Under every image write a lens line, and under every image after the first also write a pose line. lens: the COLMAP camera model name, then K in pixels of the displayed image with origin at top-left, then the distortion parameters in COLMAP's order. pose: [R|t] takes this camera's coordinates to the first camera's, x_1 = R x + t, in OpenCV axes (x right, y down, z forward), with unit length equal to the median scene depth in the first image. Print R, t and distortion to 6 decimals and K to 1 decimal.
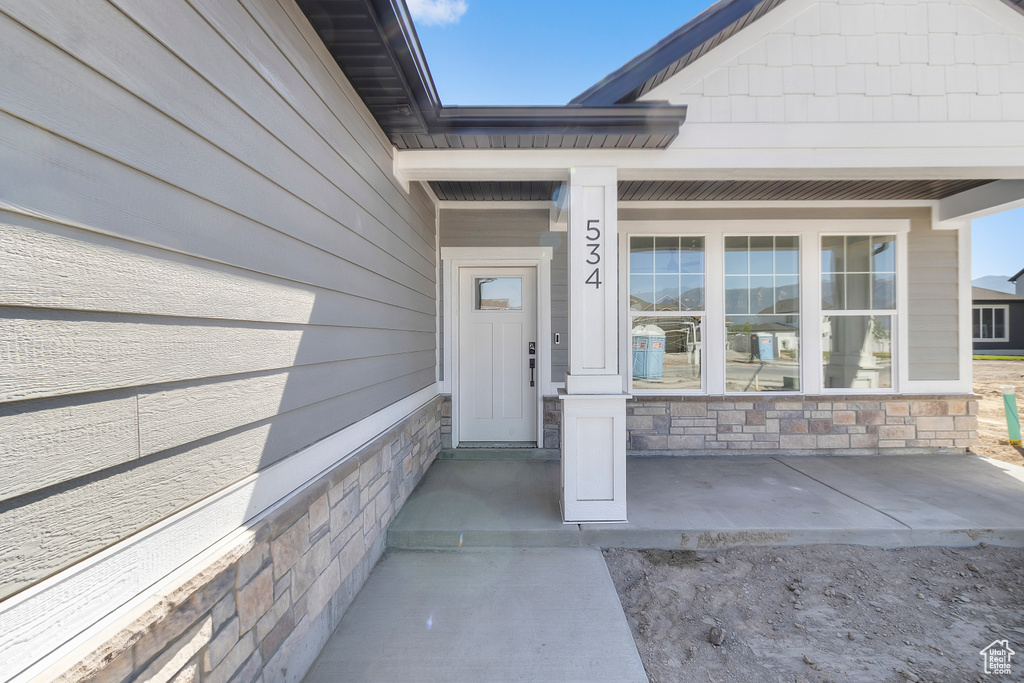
lens RADIAL K [[489.0, 0, 521.3], [0, 489.0, 324.8], [0, 0, 1]] dist [0.004080, 0.000660]
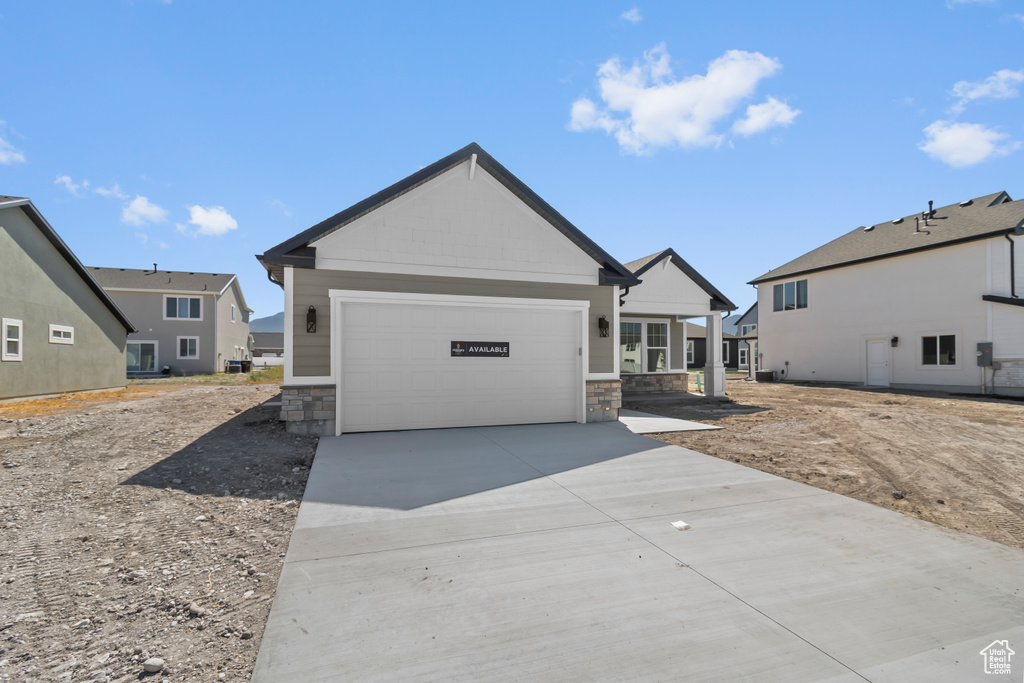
lens RADIAL K [[485.2, 0, 515.7], [0, 485.2, 345.7], [0, 0, 1]] dist [0.000137, 0.000045]
pose [[0.944521, 0.009789, 0.328306, -1.210860], [-0.003531, 0.999801, -0.019653, 0.025684], [-0.328433, 0.017404, 0.944367, -1.669415]]
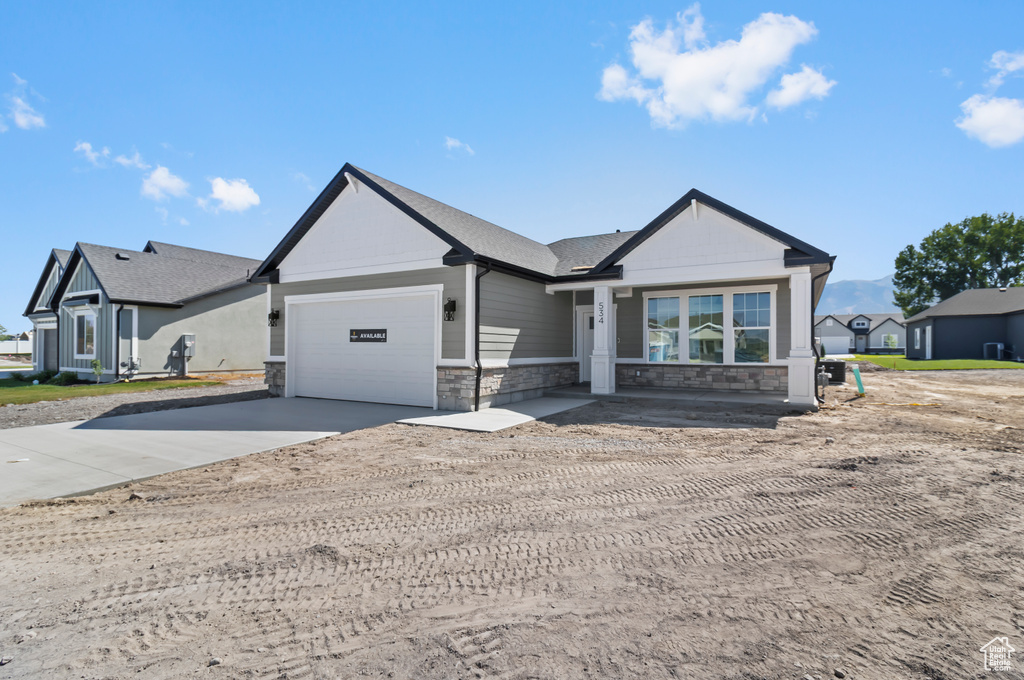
lens RADIAL K [[489.0, 0, 521.3], [0, 489.0, 323.3], [0, 0, 1]] dist [0.004080, 0.000660]
pose [[0.870253, -0.021159, -0.492150, 0.880612], [0.003703, 0.999330, -0.036416, 0.030000], [0.492591, 0.029869, 0.869748, -1.430499]]
